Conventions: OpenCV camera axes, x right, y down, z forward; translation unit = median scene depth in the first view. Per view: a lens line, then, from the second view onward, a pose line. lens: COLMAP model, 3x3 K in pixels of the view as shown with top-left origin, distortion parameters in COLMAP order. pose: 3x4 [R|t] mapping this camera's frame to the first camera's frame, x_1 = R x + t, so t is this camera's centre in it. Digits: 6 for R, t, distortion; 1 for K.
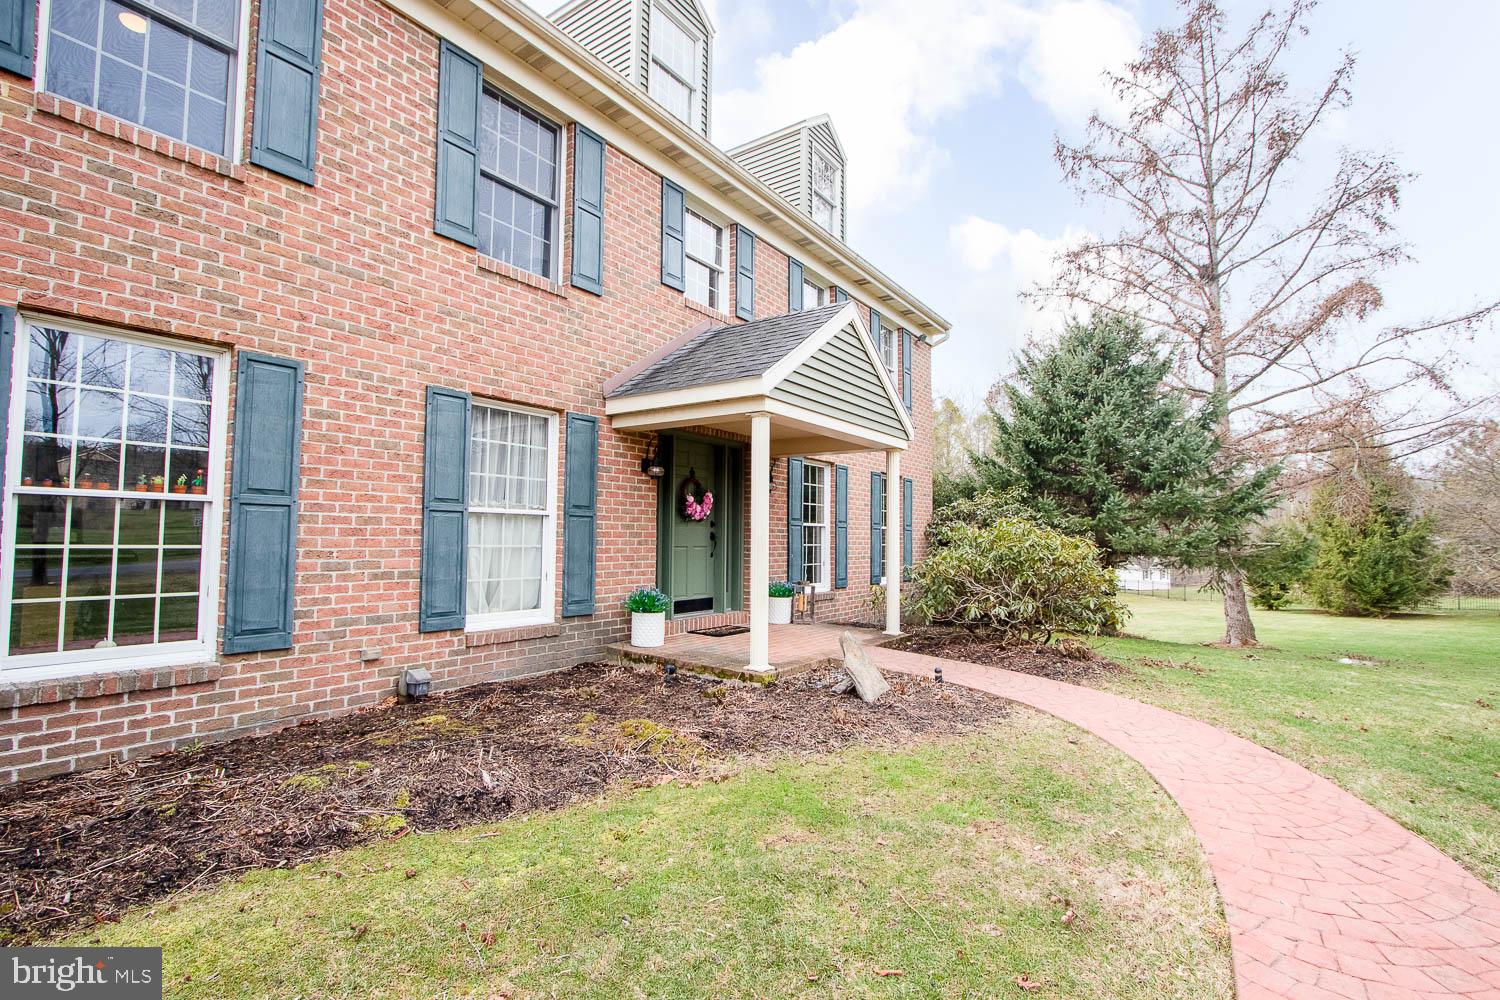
lens RADIAL K [[696.0, 0, 750.0], [0, 696.0, 500.0], [0, 0, 1]] dist [-0.017068, 0.000087]
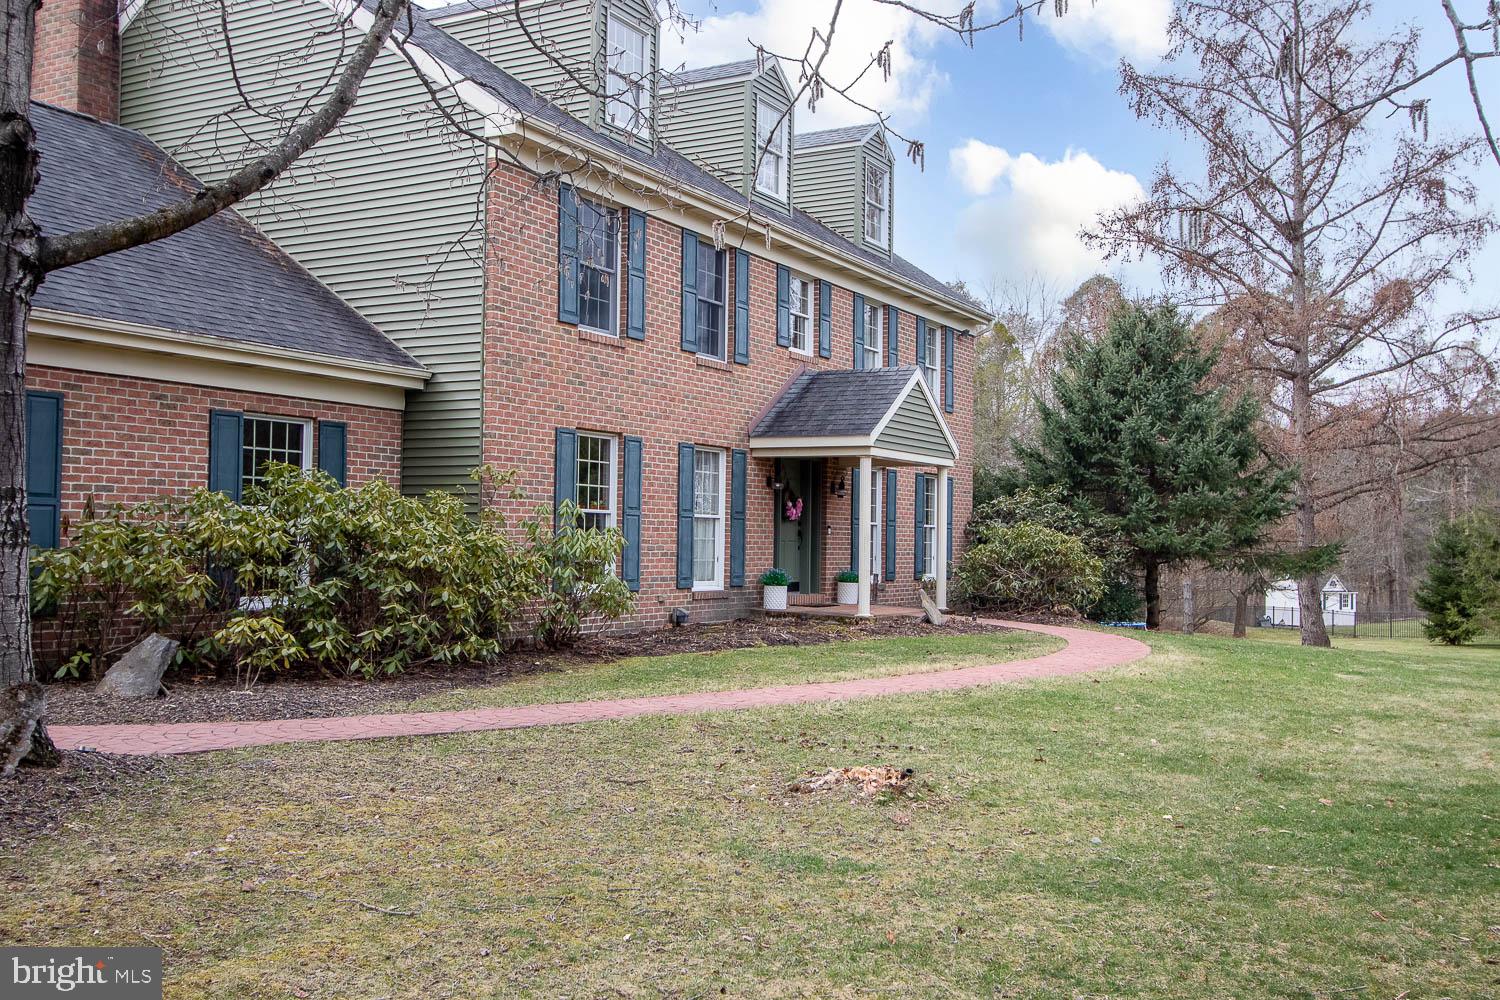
lens RADIAL K [[1470.6, 0, 750.0], [0, 1470.6, 500.0], [0, 0, 1]] dist [-0.007192, -0.006494]
pose [[0.994353, 0.008189, 0.105802, -0.423168], [-0.011132, 0.999567, 0.027253, -0.078674], [-0.105533, -0.028277, 0.994014, -1.617881]]
